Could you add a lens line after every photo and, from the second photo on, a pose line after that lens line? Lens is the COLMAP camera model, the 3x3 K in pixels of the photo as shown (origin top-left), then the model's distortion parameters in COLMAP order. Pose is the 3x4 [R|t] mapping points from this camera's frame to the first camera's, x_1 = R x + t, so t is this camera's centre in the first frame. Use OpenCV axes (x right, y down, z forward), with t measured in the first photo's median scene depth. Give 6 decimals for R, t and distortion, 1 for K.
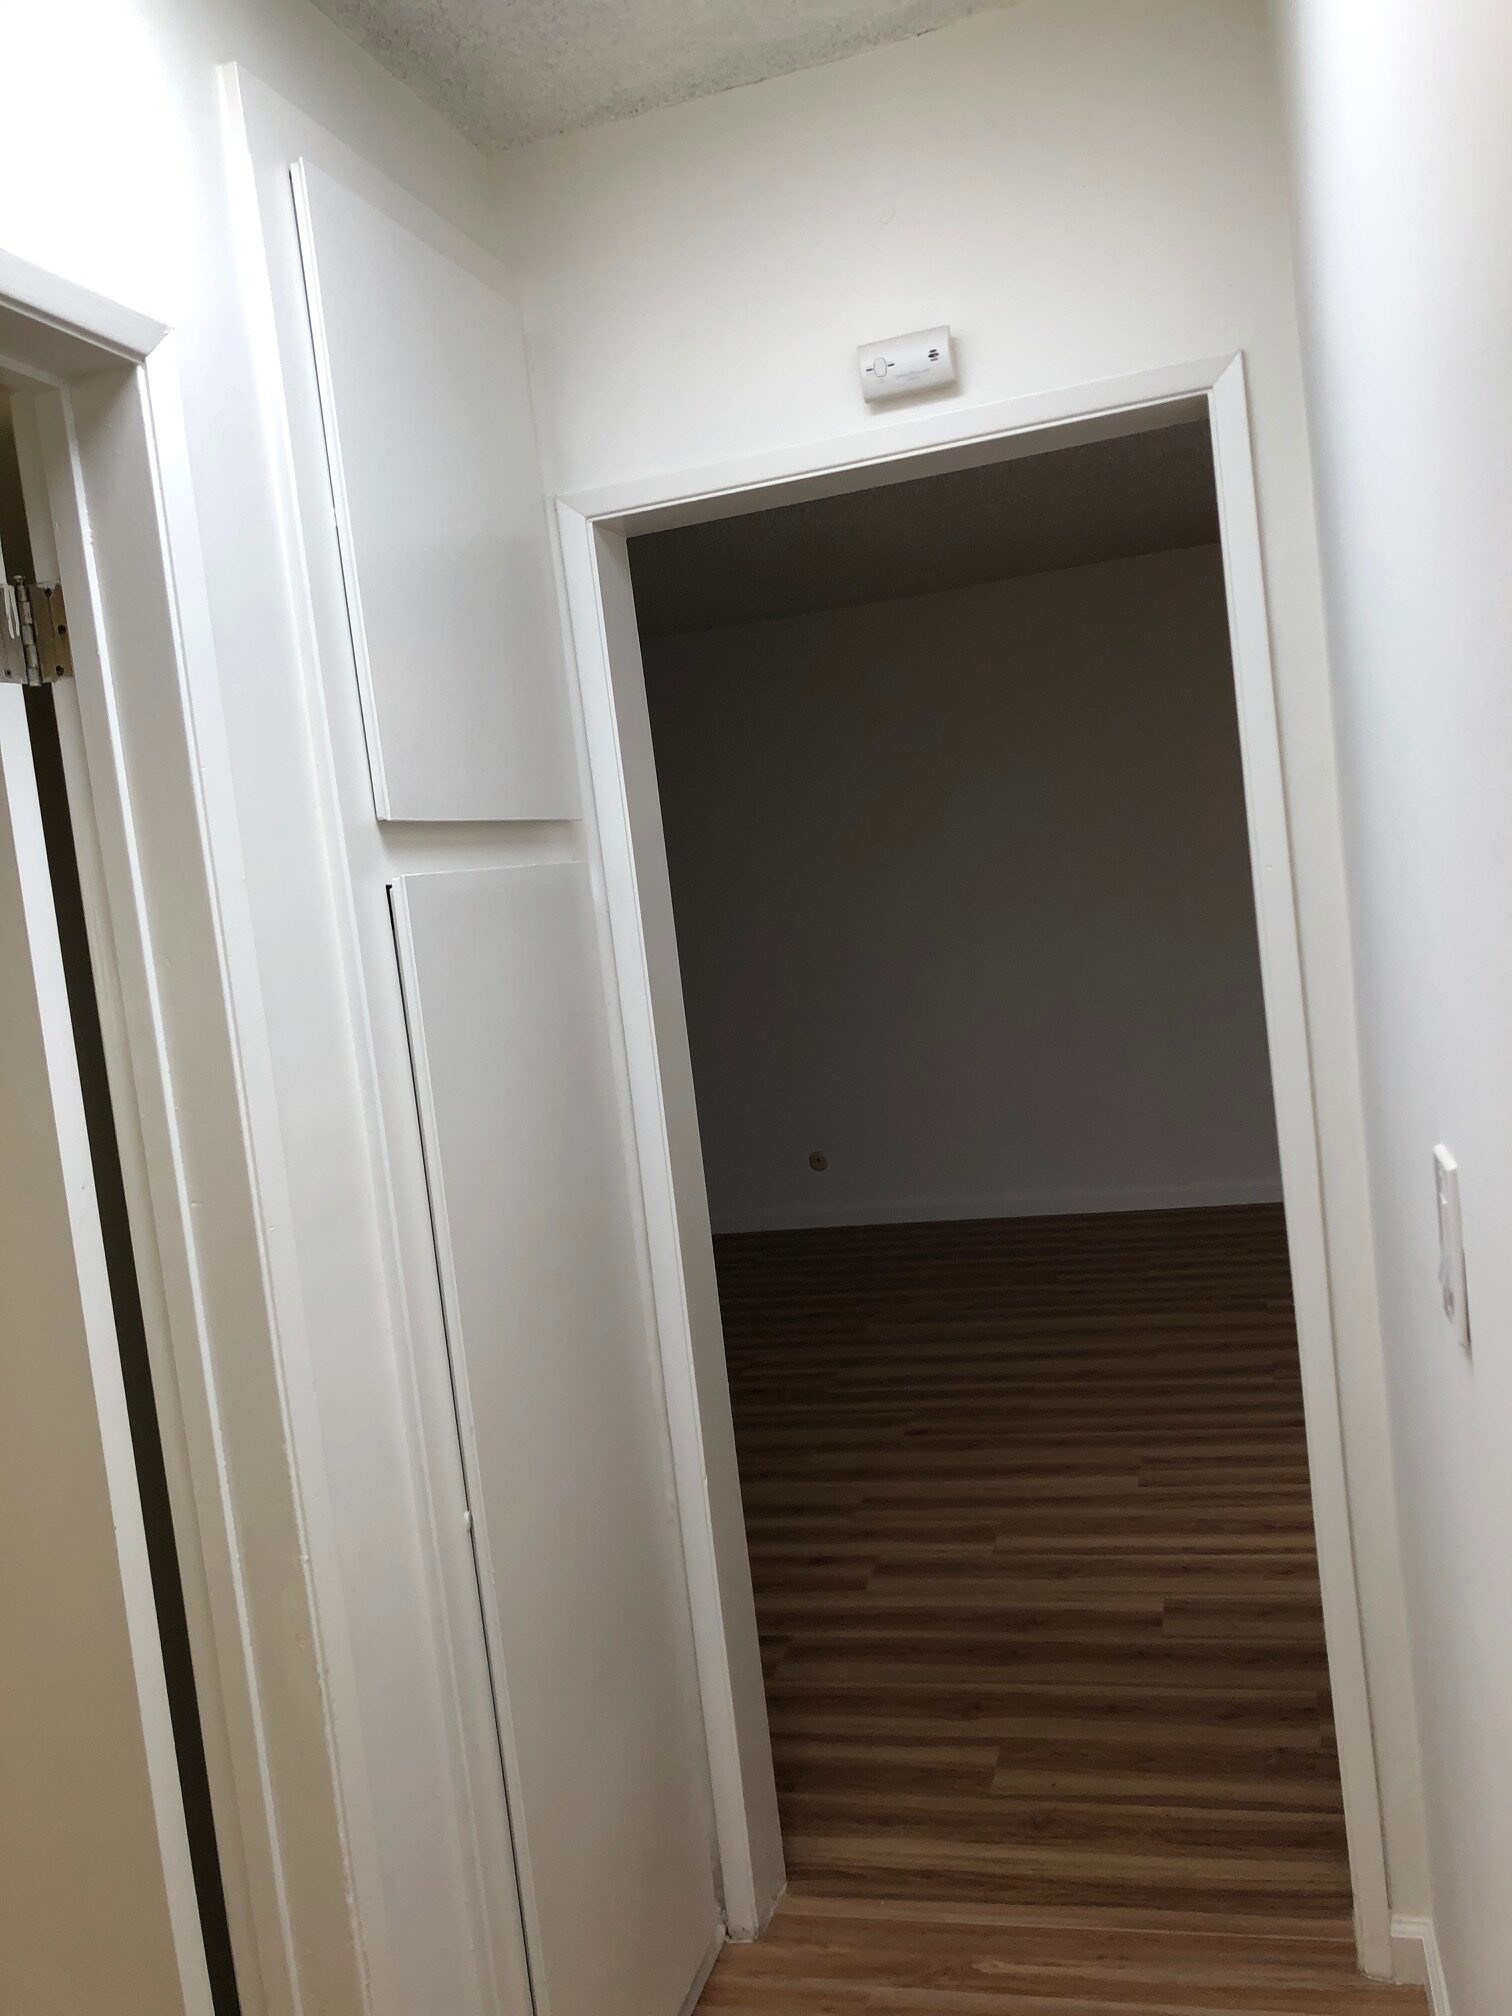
lens RADIAL K [[1618.8, 0, 756.0], [0, 1618.8, 1008.0], [0, 0, 1]] dist [-0.061815, 0.000325]
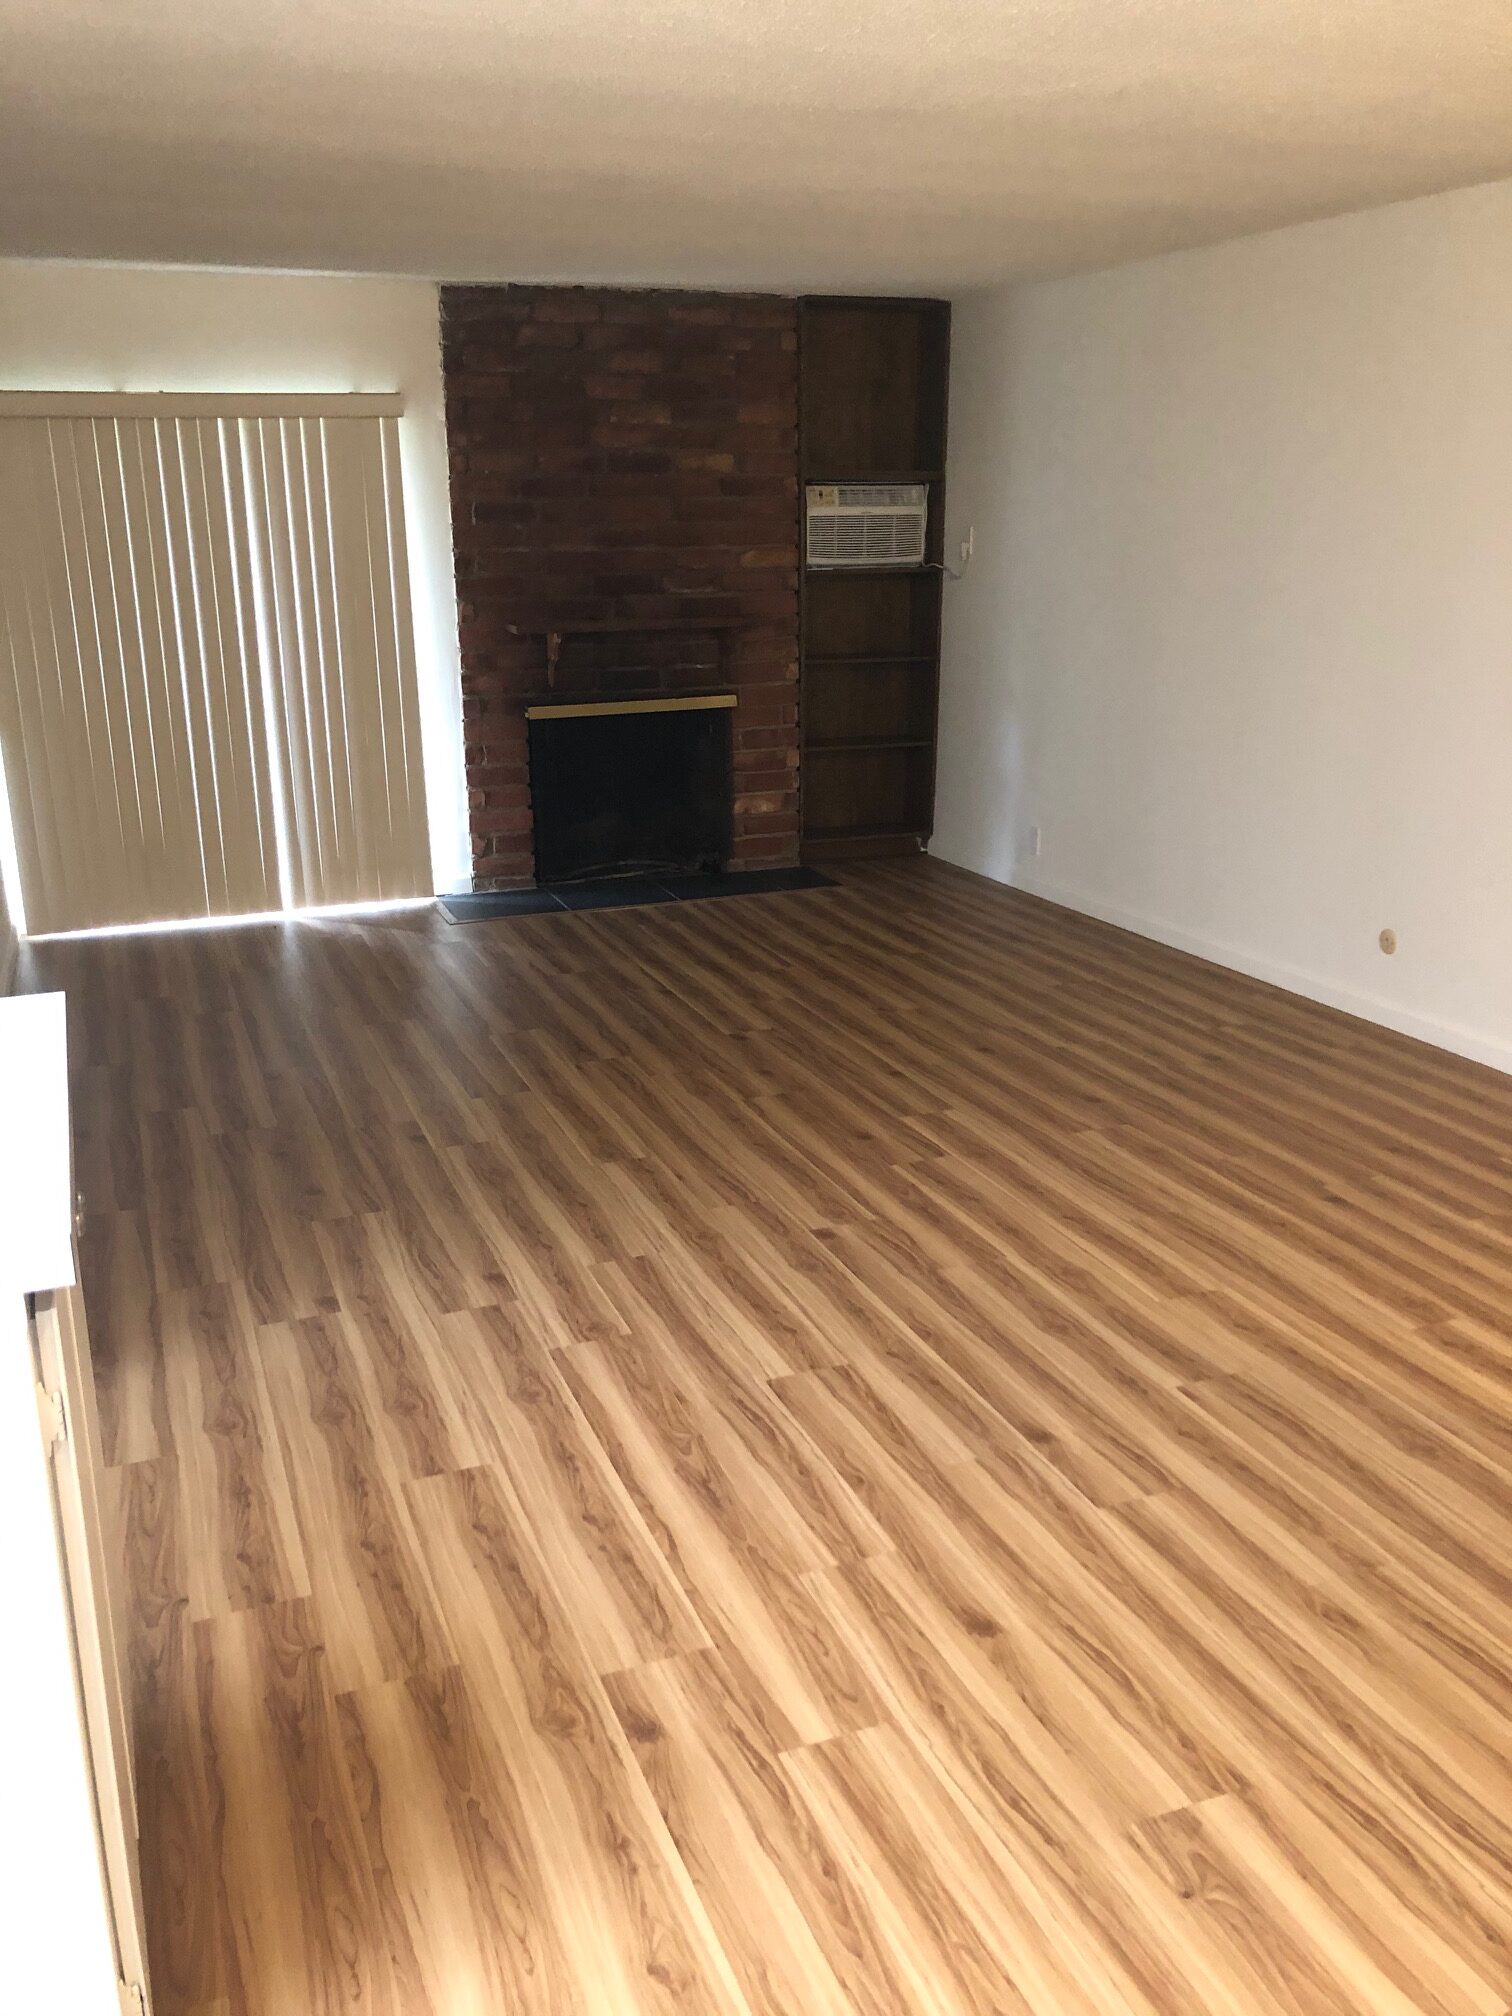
lens RADIAL K [[1633.4, 0, 756.0], [0, 1633.4, 1008.0], [0, 0, 1]] dist [0.156262, -0.375551]
pose [[0.609416, 0.329566, -0.721109, 0.820329], [-0.126487, 0.938279, 0.321923, -0.174870], [0.782696, -0.104974, 0.613488, 0.486962]]
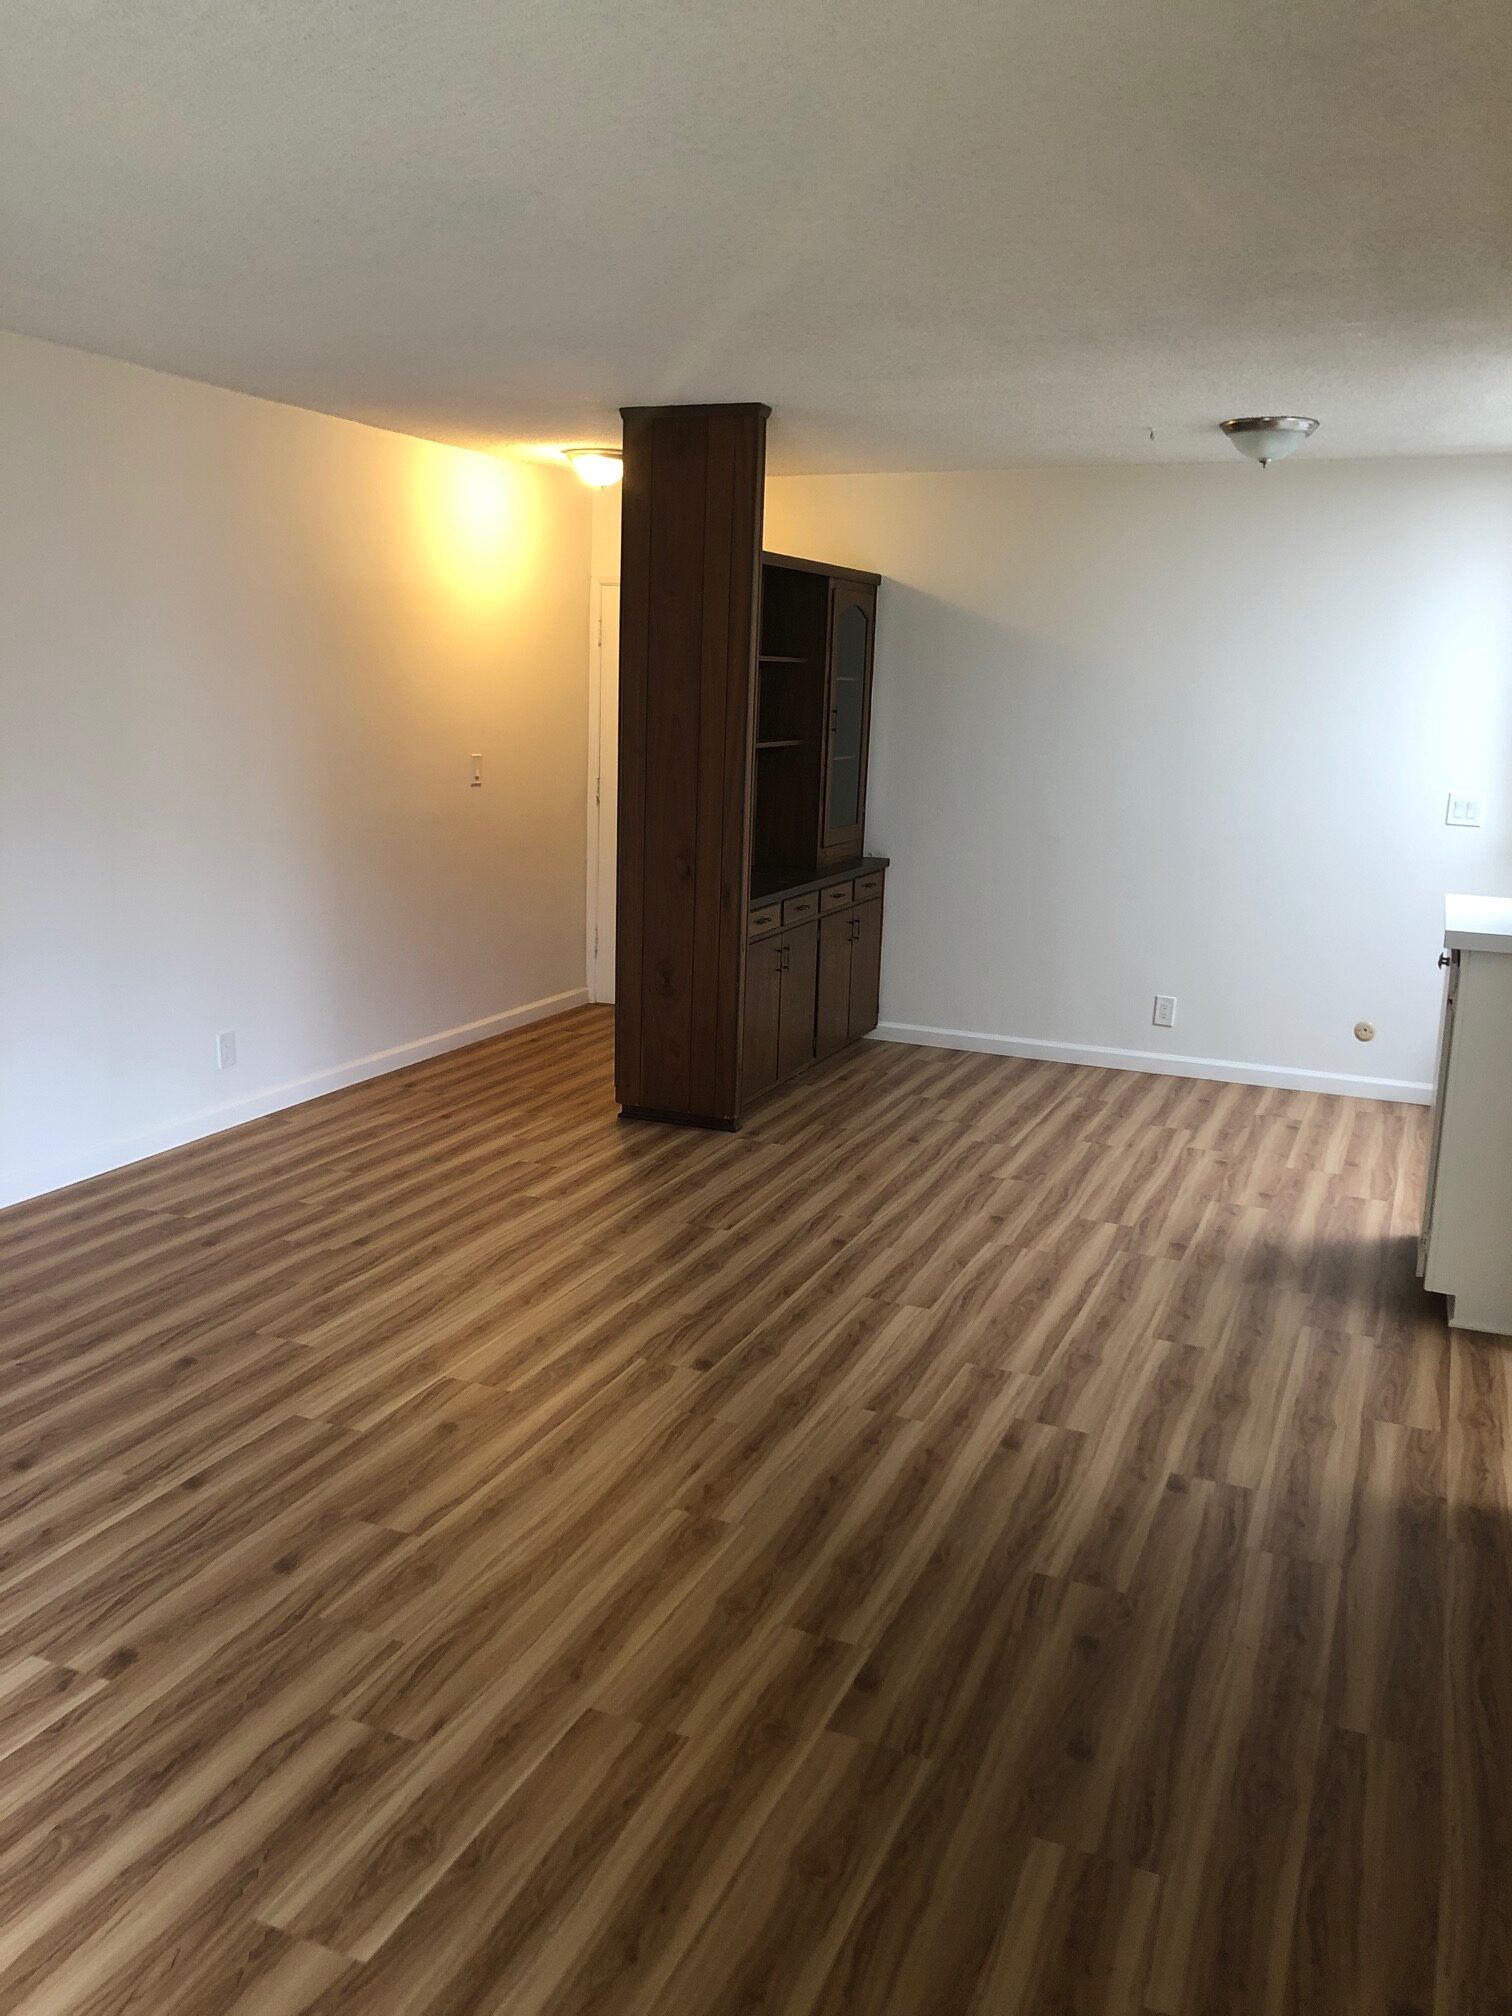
lens RADIAL K [[1633.4, 0, 756.0], [0, 1633.4, 1008.0], [0, 0, 1]] dist [0.156262, -0.375551]
pose [[0.113772, -0.078650, 0.990389, -0.956815], [0.037129, 0.996502, 0.074870, -0.012746], [-0.992813, 0.028254, 0.116294, 1.000379]]
